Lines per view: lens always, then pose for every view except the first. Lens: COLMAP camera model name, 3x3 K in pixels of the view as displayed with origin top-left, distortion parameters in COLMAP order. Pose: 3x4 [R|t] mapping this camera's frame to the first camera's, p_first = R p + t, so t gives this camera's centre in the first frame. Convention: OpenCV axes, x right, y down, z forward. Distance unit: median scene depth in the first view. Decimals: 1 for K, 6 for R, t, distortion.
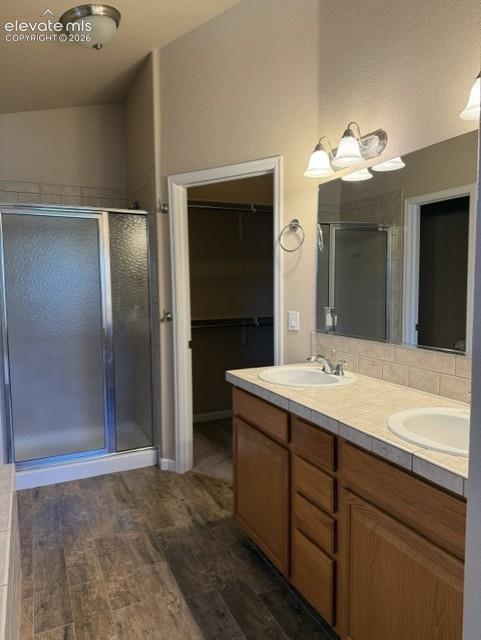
lens RADIAL K [[454.2, 0, 240.5], [0, 454.2, 320.0], [0, 0, 1]] dist [0.002749, -0.005734]
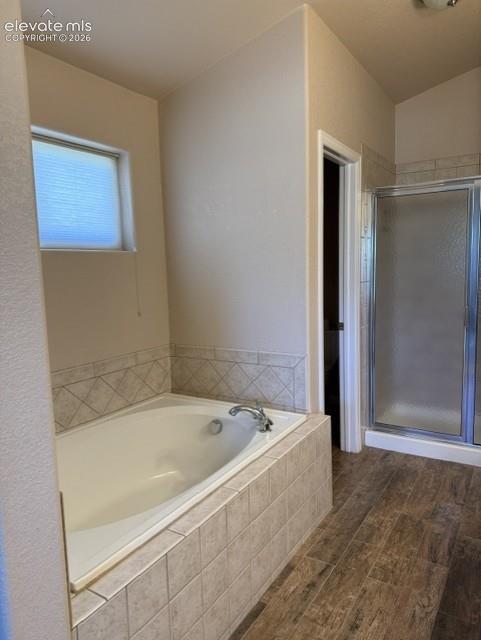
lens RADIAL K [[454.2, 0, 240.5], [0, 454.2, 320.0], [0, 0, 1]] dist [0.002749, -0.005734]
pose [[0.542470, 0.093597, -0.834845, 0.324099], [-0.047566, 0.995602, 0.080713, -0.016073], [0.838727, -0.004074, 0.544536, 0.160961]]
